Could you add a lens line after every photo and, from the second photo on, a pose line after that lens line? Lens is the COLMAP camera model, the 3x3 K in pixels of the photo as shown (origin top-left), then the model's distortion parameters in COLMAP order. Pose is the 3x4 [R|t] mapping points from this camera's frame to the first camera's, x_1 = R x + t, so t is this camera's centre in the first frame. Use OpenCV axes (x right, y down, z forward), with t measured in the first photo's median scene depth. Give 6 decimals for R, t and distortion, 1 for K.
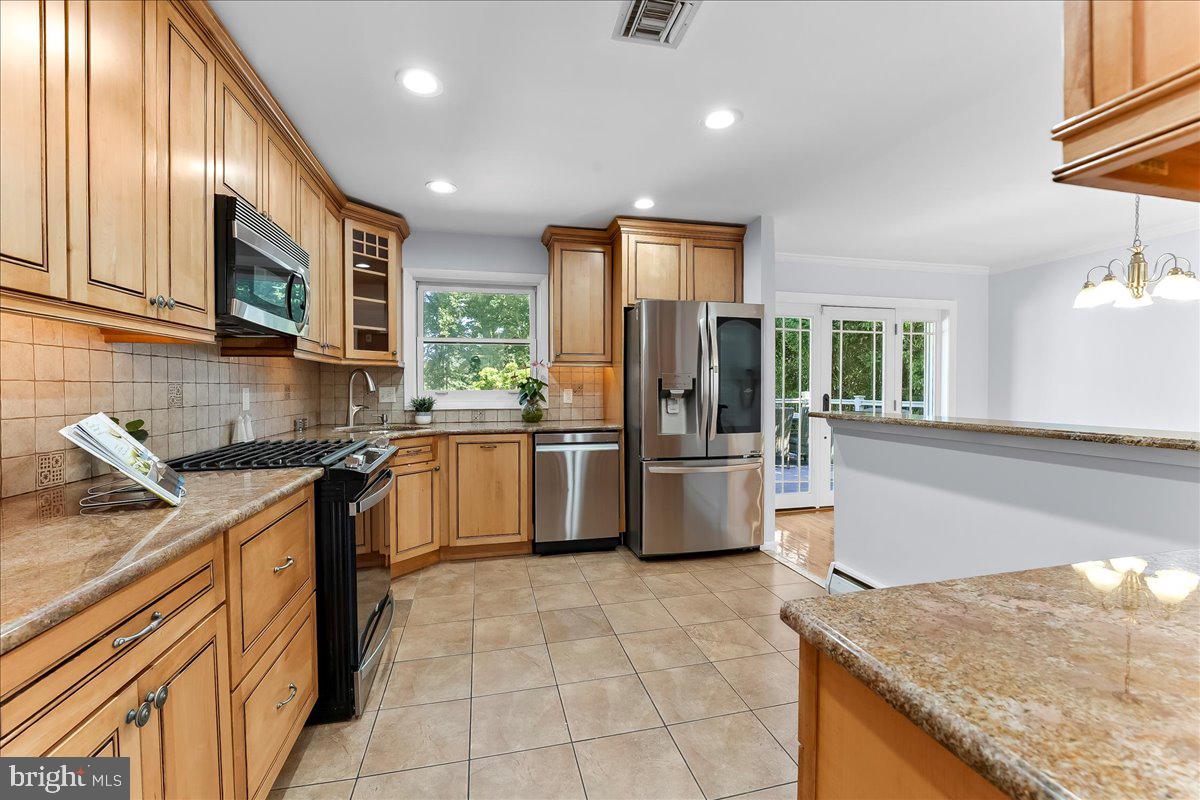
lens RADIAL K [[497.0, 0, 601.3], [0, 497.0, 397.5], [0, 0, 1]] dist [-0.021918, 0.000093]
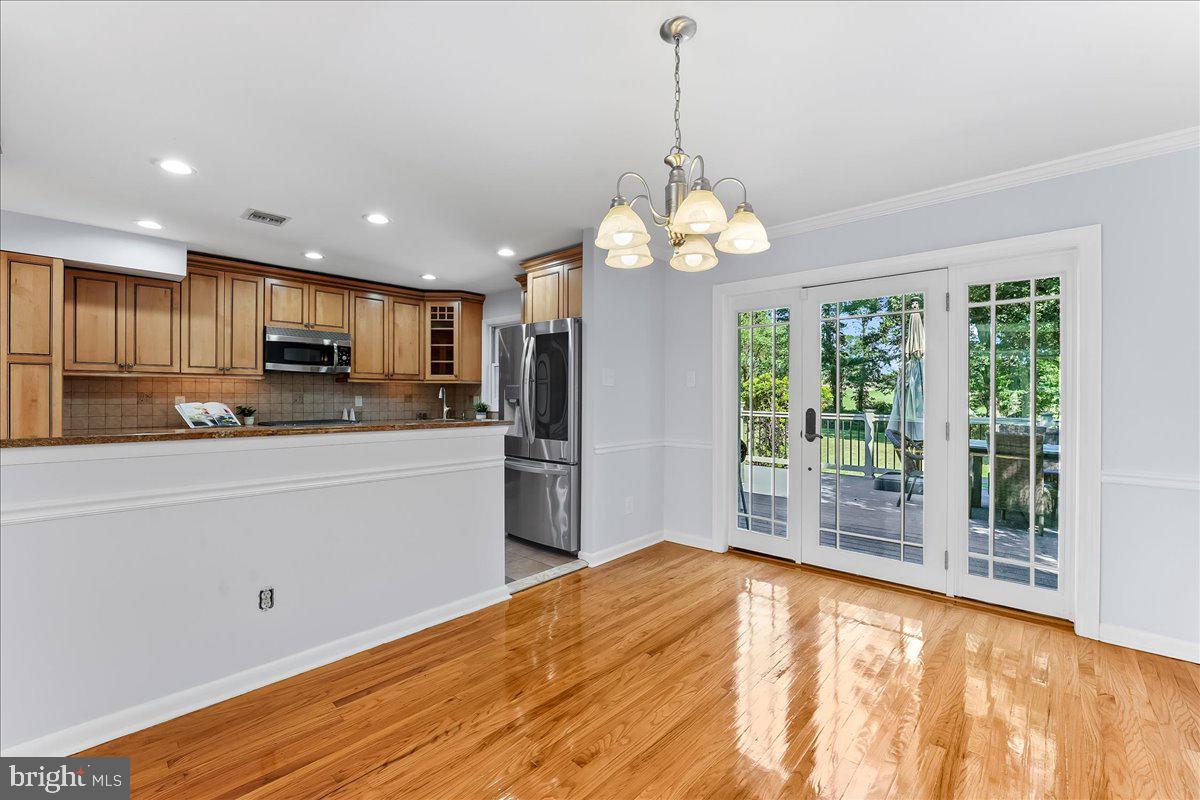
lens RADIAL K [[497.0, 0, 601.3], [0, 497.0, 397.5], [0, 0, 1]] dist [-0.021918, 0.000093]
pose [[0.565038, 0.005982, -0.825044, 1.237084], [-0.022968, 0.999700, -0.008482, -0.013418], [0.824745, 0.023742, 0.565006, 0.476321]]
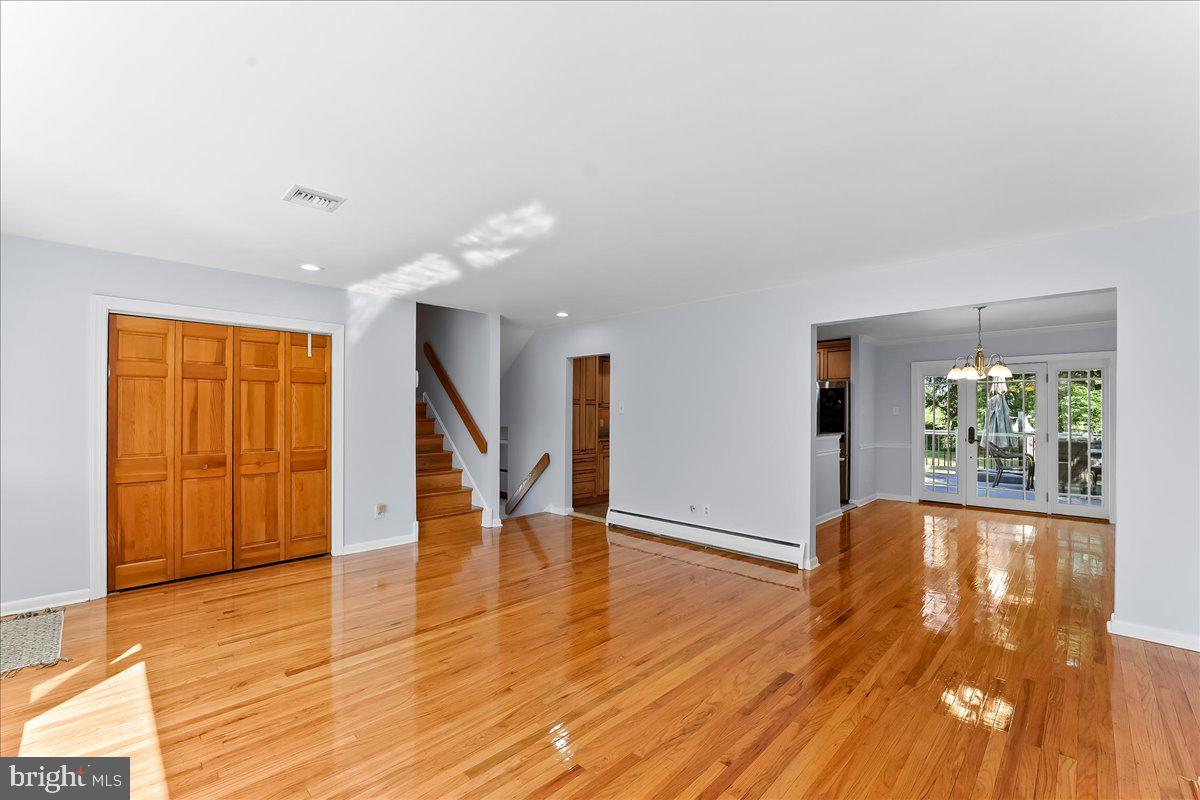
lens RADIAL K [[498.5, 0, 600.6], [0, 498.5, 413.0], [0, 0, 1]] dist [-0.015917, 0.000028]
pose [[0.535121, 0.002875, -0.844770, 1.536762], [-0.024083, 0.999640, -0.011853, -0.005362], [0.844432, 0.026687, 0.534998, -0.960970]]
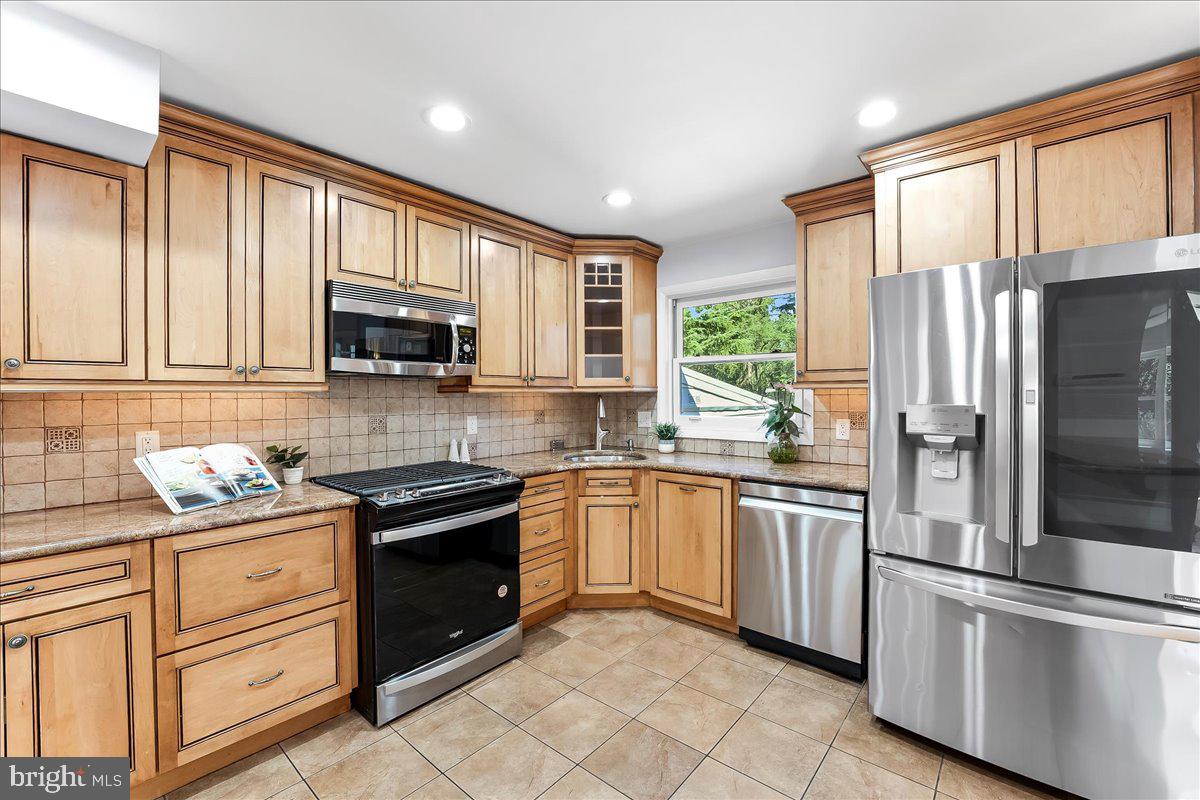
lens RADIAL K [[497.0, 0, 601.3], [0, 497.0, 397.5], [0, 0, 1]] dist [-0.021918, 0.000093]
pose [[0.587995, 0.002572, -0.808860, 0.354296], [-0.014251, 0.999873, -0.007180, -0.045521], [0.808739, 0.015749, 0.587957, 0.385840]]
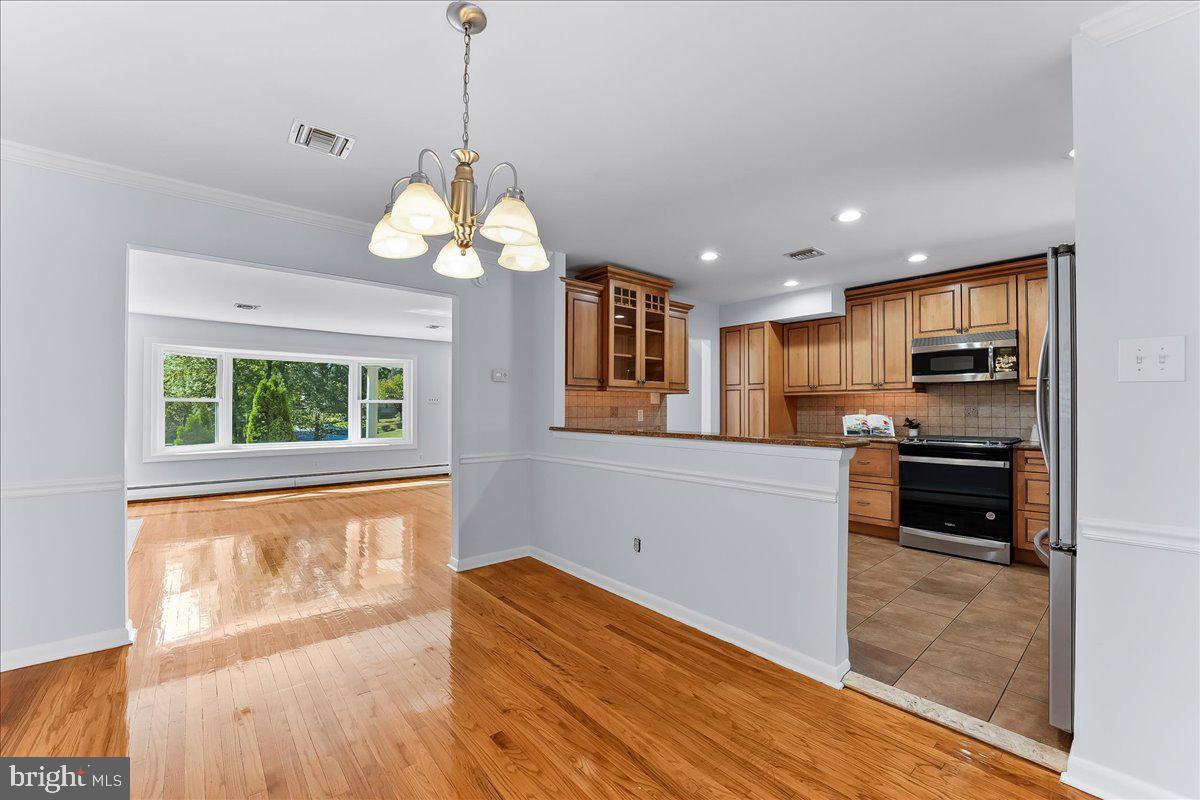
lens RADIAL K [[487.9, 0, 602.7], [0, 487.9, 401.6], [0, 0, 1]] dist [-0.018603, -0.000175]
pose [[-0.886701, -0.003397, -0.462331, 0.978409], [-0.007394, 0.999949, 0.006834, -0.030415], [0.462284, 0.009478, -0.886681, 1.247263]]
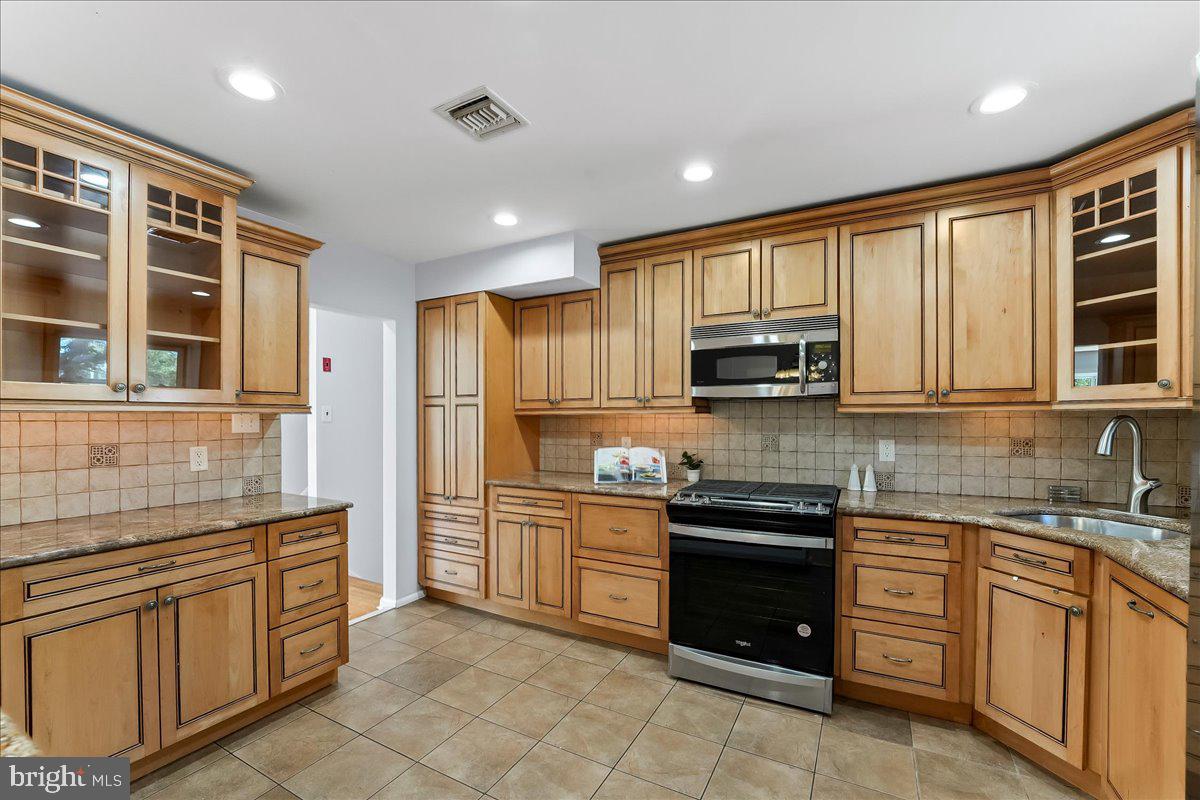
lens RADIAL K [[499.4, 0, 597.5], [0, 499.4, 422.6], [0, 0, 1]] dist [-0.015460, 0.000026]
pose [[-0.669785, 0.010928, -0.742475, 0.359935], [-0.012530, 0.999583, 0.026016, -0.056750], [0.742450, 0.026728, -0.669368, 0.918346]]
